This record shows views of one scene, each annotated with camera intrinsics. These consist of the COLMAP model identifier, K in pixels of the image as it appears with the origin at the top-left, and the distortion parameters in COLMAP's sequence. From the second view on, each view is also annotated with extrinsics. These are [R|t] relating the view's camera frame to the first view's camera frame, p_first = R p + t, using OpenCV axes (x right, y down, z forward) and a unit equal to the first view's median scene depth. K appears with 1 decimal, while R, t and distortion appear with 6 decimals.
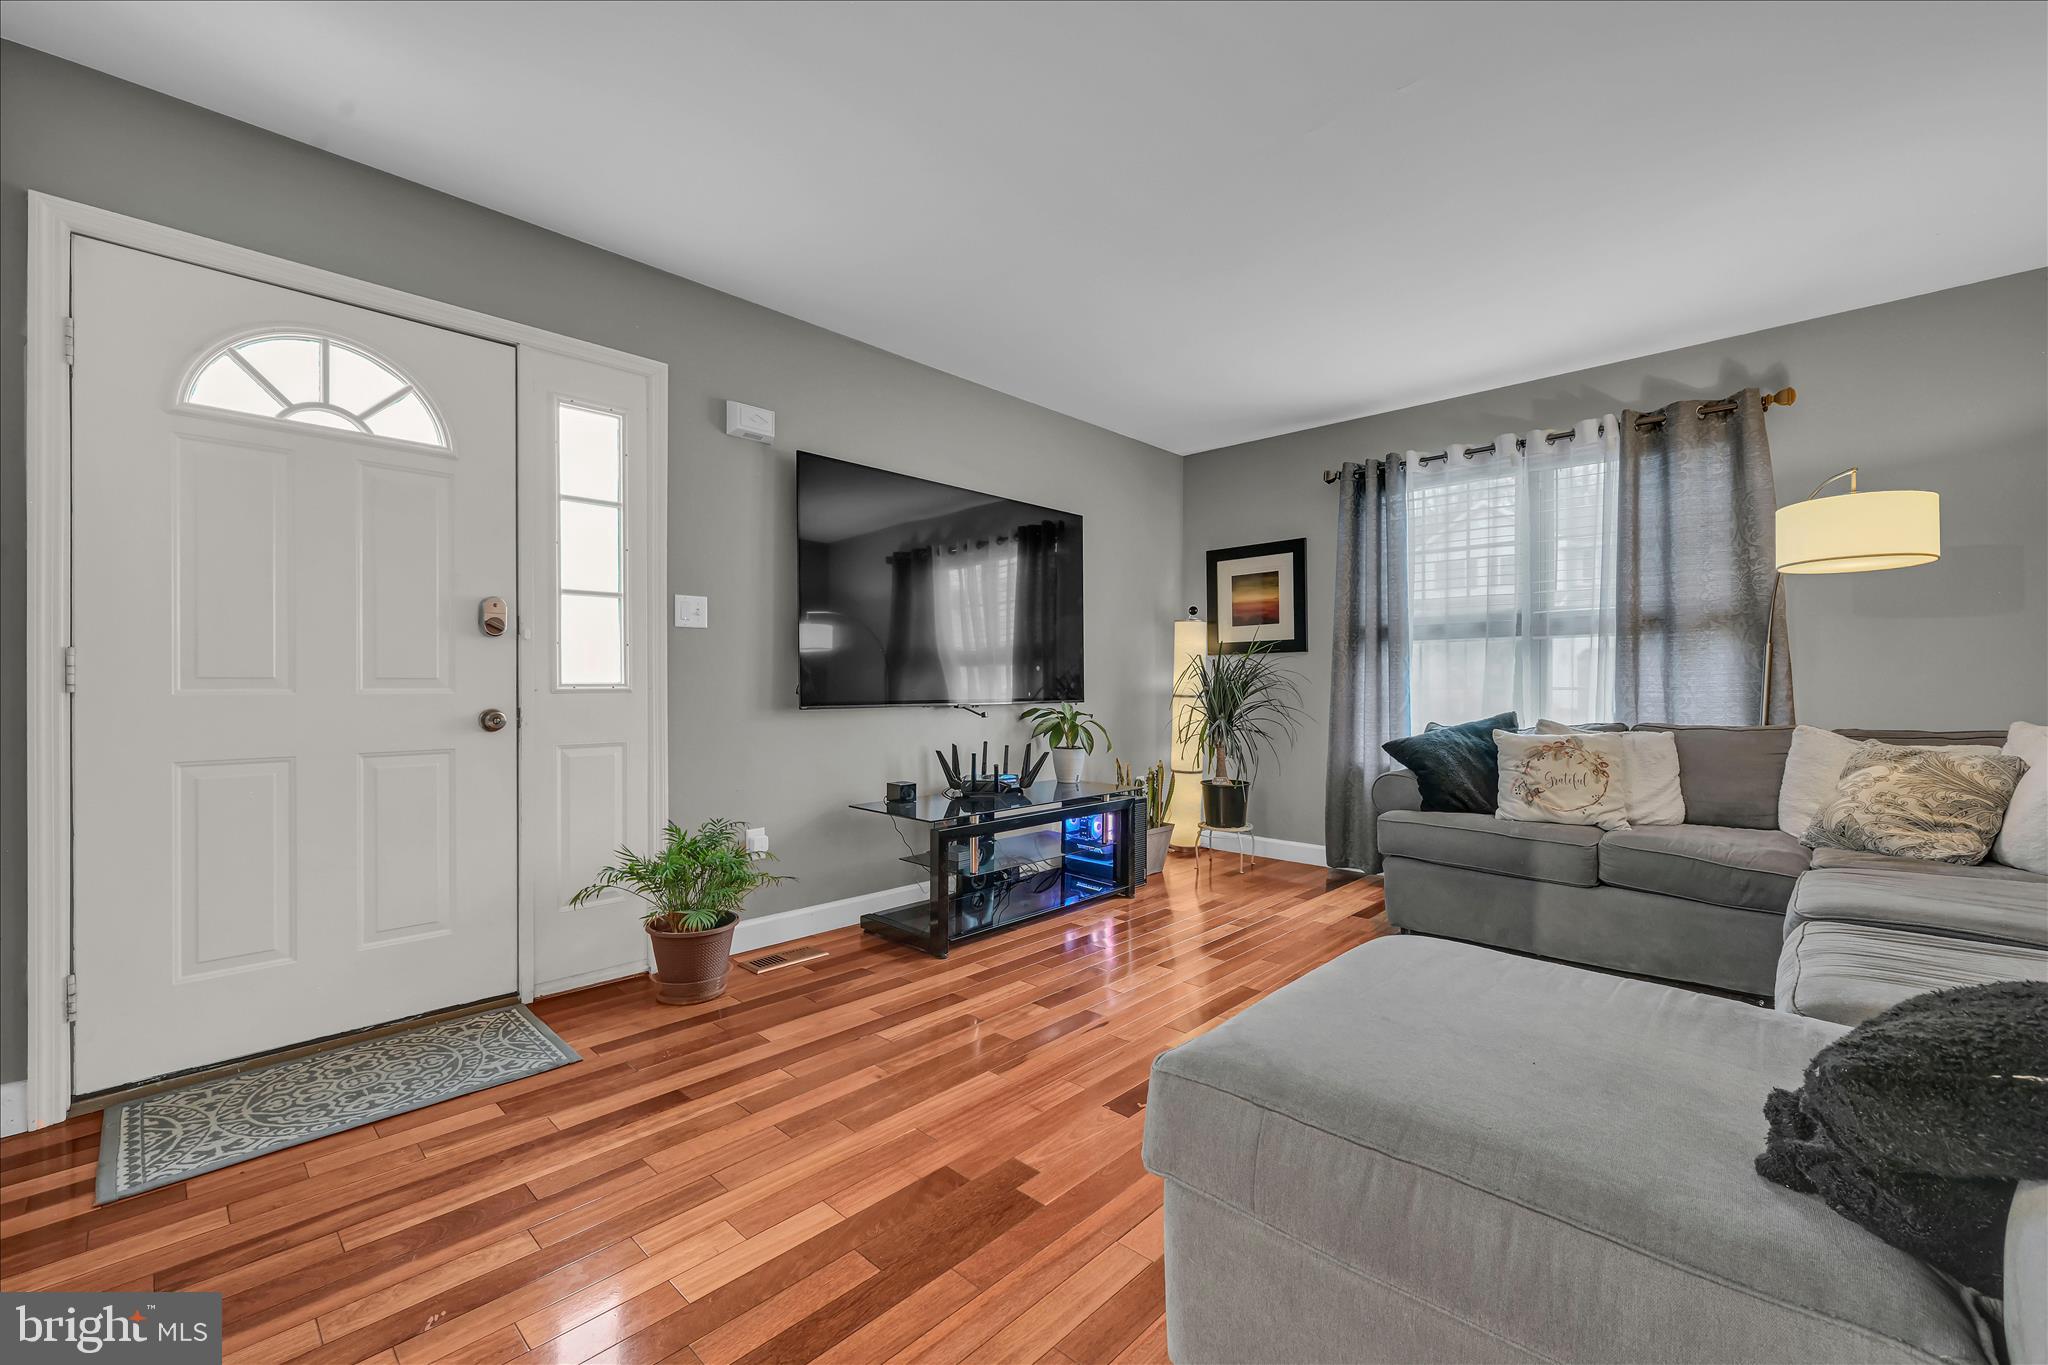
lens RADIAL K [[829.5, 0, 1030.2], [0, 829.5, 690.1], [0, 0, 1]] dist [-0.001708, -0.000037]
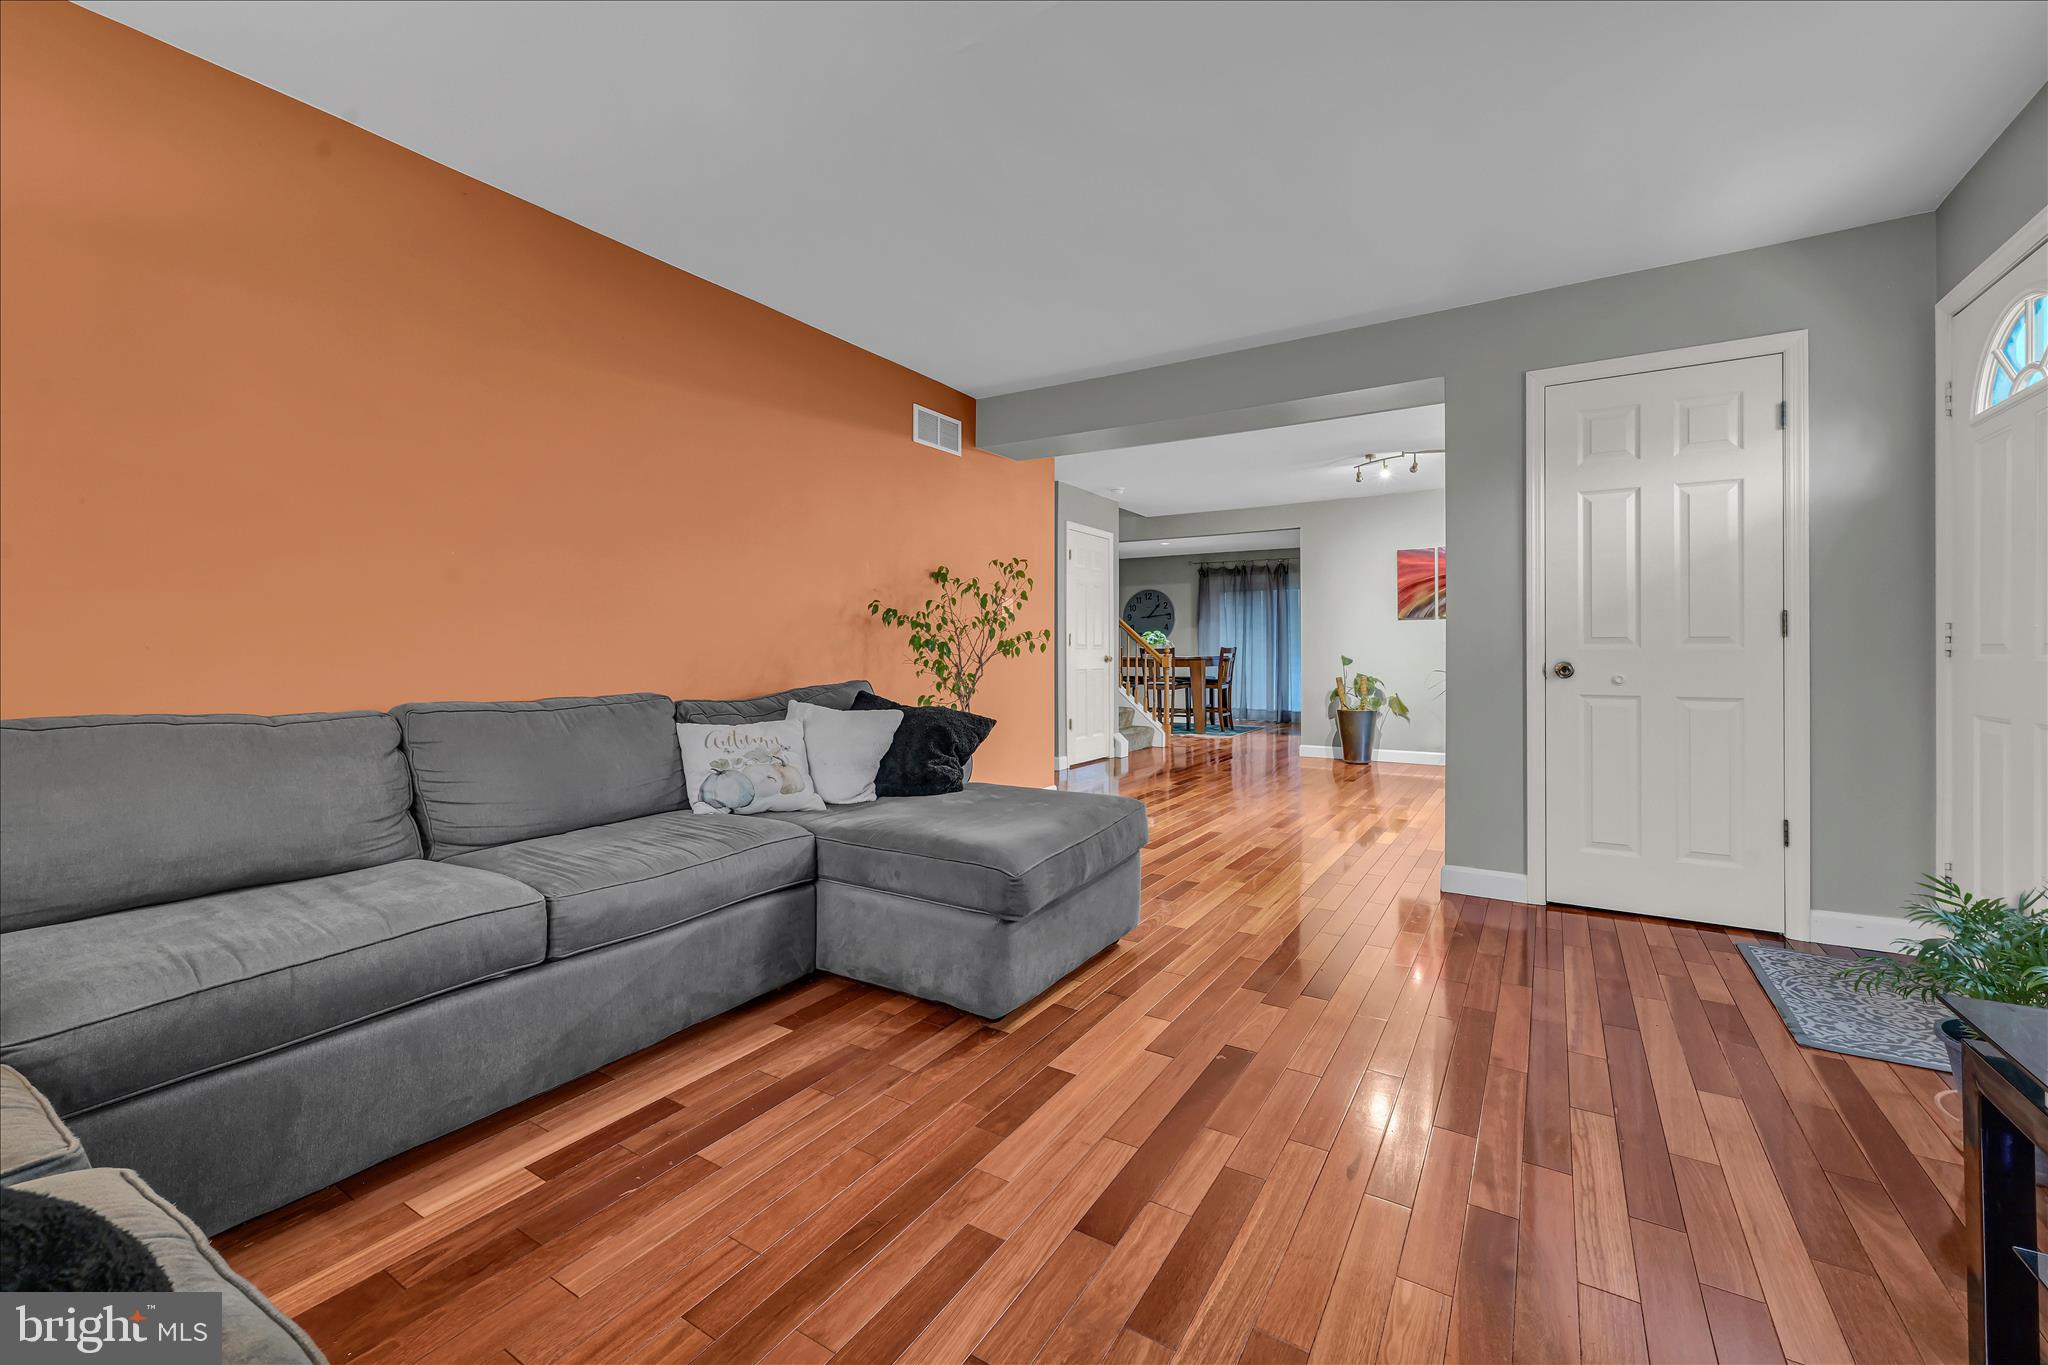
lens RADIAL K [[829.5, 0, 1020.8], [0, 829.5, 668.1], [0, 0, 1]] dist [-0.001708, -0.000037]
pose [[-0.982716, 0.006519, -0.185003, 0.523594], [0.004789, 0.999941, 0.009798, -0.001176], [0.185056, 0.008742, -0.982689, 1.801592]]
